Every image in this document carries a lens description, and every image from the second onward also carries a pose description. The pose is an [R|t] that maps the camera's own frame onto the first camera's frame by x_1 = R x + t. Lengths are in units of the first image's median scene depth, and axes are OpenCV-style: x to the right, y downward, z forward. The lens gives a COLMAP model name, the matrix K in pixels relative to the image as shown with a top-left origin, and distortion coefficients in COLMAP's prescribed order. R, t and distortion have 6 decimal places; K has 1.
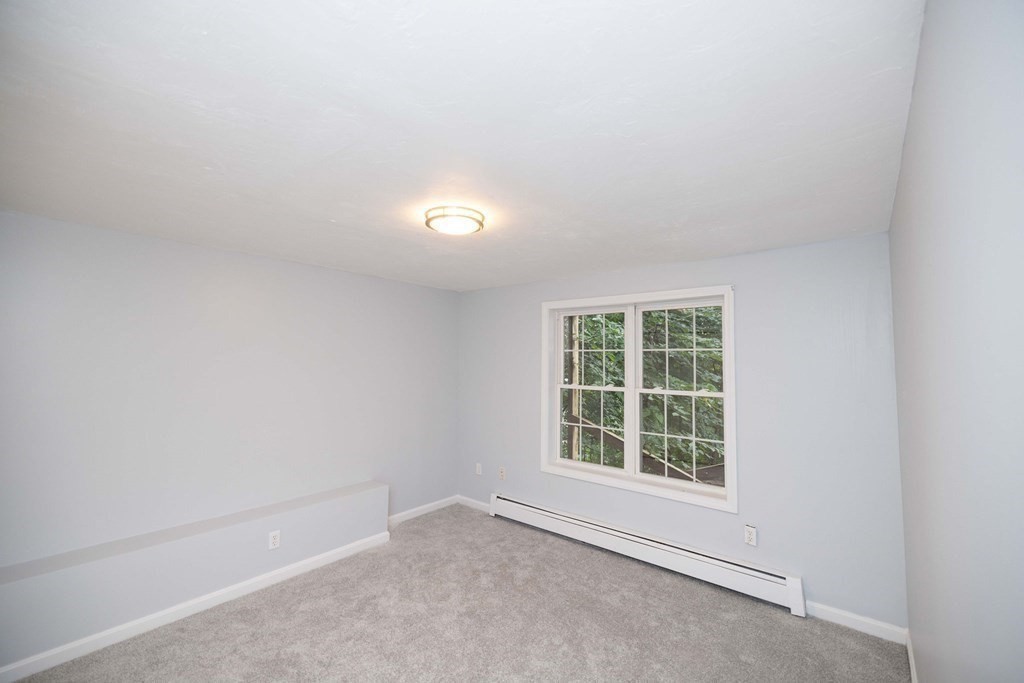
lens RADIAL K [[426.6, 0, 519.1], [0, 426.6, 342.5], [0, 0, 1]] dist [-0.001836, 0.000632]
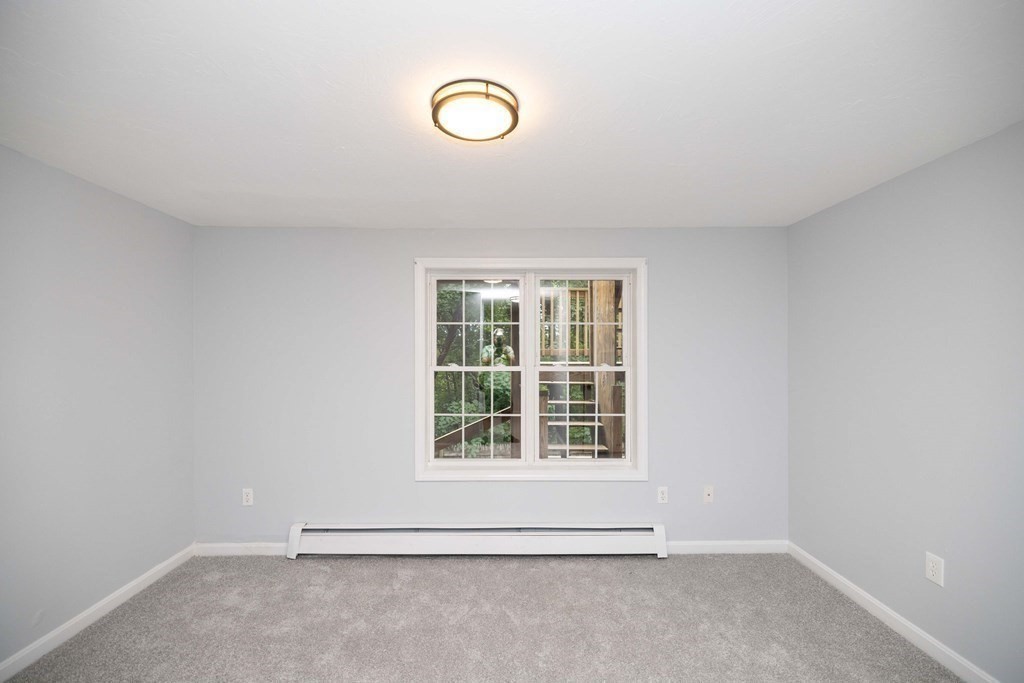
lens RADIAL K [[458.8, 0, 501.5], [0, 458.8, 344.2], [0, 0, 1]] dist [-0.000088, 0.000041]
pose [[0.768809, -0.019048, 0.639194, -0.378688], [-0.020856, 0.998278, 0.054833, 0.010689], [-0.639138, -0.055487, 0.767088, 0.307399]]
